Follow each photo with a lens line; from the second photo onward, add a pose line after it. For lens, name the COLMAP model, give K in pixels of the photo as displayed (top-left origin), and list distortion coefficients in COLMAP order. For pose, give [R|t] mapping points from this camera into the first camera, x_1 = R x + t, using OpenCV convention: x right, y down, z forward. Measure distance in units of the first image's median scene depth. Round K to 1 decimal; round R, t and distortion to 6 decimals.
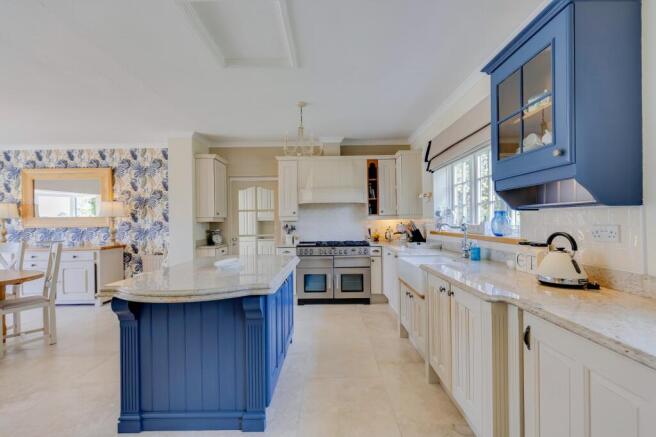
lens RADIAL K [[290.2, 0, 327.7], [0, 290.2, 220.2], [0, 0, 1]] dist [0.002169, -0.000130]
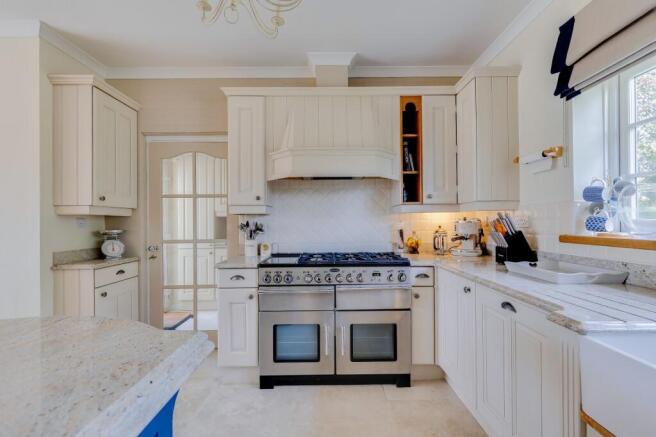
lens RADIAL K [[290.2, 0, 327.7], [0, 290.2, 220.2], [0, 0, 1]] dist [0.002169, -0.000130]
pose [[0.999949, 0.003992, 0.009303, 0.002610], [-0.003962, 0.999987, -0.003203, 0.014468], [-0.009316, 0.003166, 0.999952, 0.482711]]
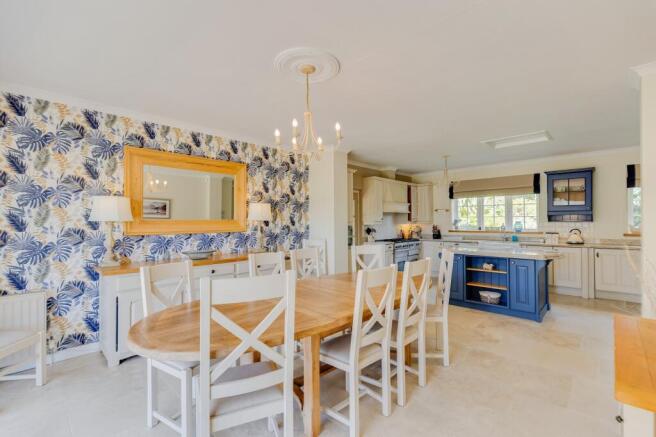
lens RADIAL K [[290.2, 0, 327.7], [0, 290.2, 220.2], [0, 0, 1]] dist [0.002169, -0.000130]
pose [[0.697030, 0.010533, 0.716965, -1.267452], [-0.002850, 0.999925, -0.011919, -0.001865], [-0.717036, 0.006265, 0.697008, 0.228311]]
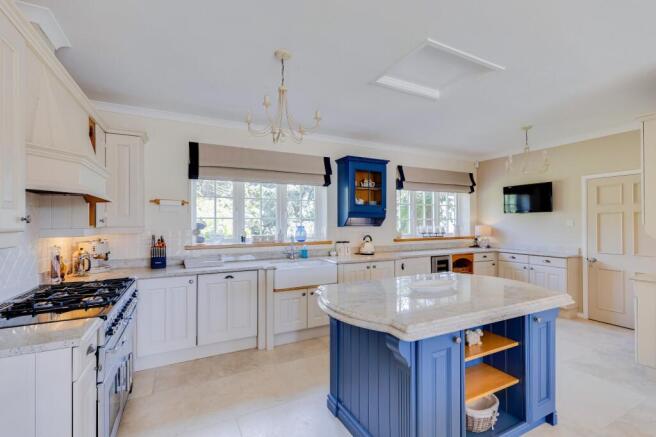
lens RADIAL K [[290.2, 0, 327.7], [0, 290.2, 220.2], [0, 0, 1]] dist [0.002169, -0.000130]
pose [[-0.454920, 0.011345, 0.890460, -0.485903], [0.003933, 0.999935, -0.010730, -0.022368], [-0.890524, -0.001380, -0.454935, 0.857354]]
